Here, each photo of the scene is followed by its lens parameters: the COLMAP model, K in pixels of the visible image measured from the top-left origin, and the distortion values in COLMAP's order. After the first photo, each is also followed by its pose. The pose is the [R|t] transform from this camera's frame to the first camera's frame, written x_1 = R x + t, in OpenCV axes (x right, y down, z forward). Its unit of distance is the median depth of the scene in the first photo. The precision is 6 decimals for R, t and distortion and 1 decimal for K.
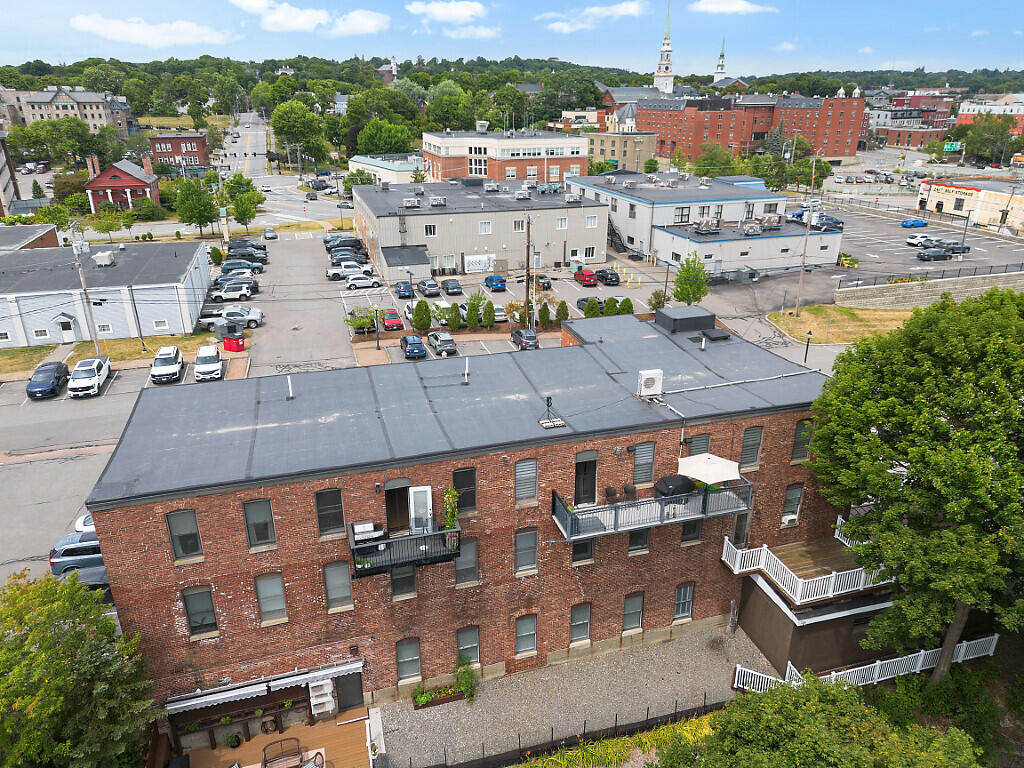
lens RADIAL K [[714.2, 0, 516.0], [0, 714.2, 389.8], [0, 0, 1]] dist [0.082134, -0.082163]
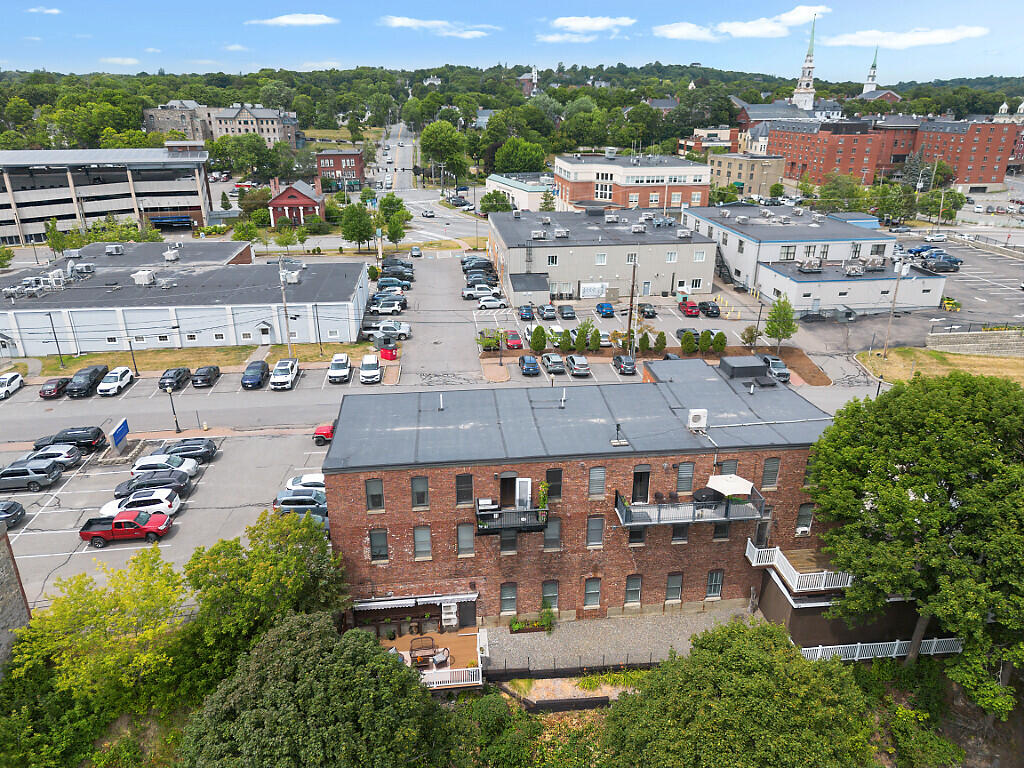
lens RADIAL K [[714.2, 0, 516.0], [0, 714.2, 389.8], [0, 0, 1]] dist [0.082134, -0.082163]
pose [[0.984394, 0.071058, -0.160997, 0.031857], [-0.071580, 0.997432, 0.002557, -0.021259], [0.160765, 0.009007, 0.986952, -0.196441]]
